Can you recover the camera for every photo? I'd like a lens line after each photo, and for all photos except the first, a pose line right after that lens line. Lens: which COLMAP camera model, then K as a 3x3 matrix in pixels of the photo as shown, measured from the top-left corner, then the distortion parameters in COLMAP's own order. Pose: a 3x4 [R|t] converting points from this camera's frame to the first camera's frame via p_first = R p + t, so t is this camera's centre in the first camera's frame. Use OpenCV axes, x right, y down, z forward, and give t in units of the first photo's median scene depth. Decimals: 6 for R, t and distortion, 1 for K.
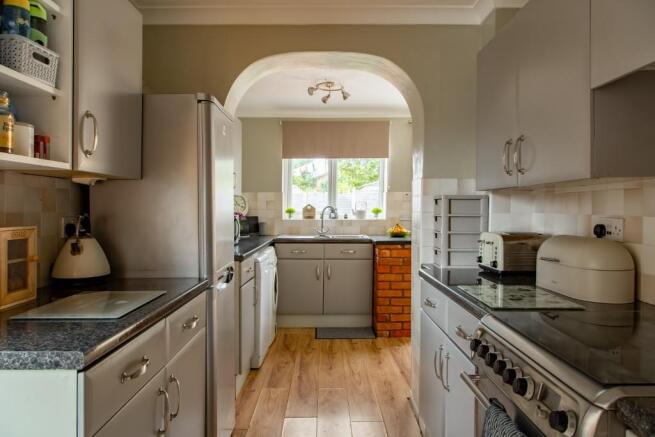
lens RADIAL K [[436.2, 0, 325.5], [0, 436.2, 215.3], [0, 0, 1]] dist [0.021429, -0.002144]
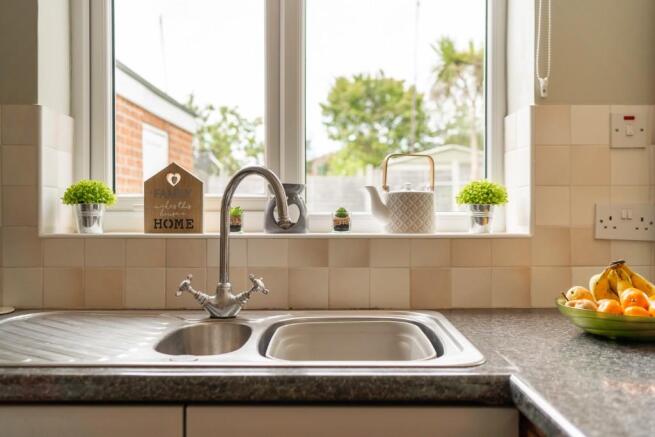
lens RADIAL K [[652.6, 0, 327.5], [0, 652.6, 217.8], [0, 0, 1]] dist [0.006009, 0.000000]
pose [[0.999988, 0.002234, 0.004426, 0.037994], [-0.002218, 0.999992, -0.003456, 0.002396], [-0.004434, 0.003446, 0.999984, 0.679433]]
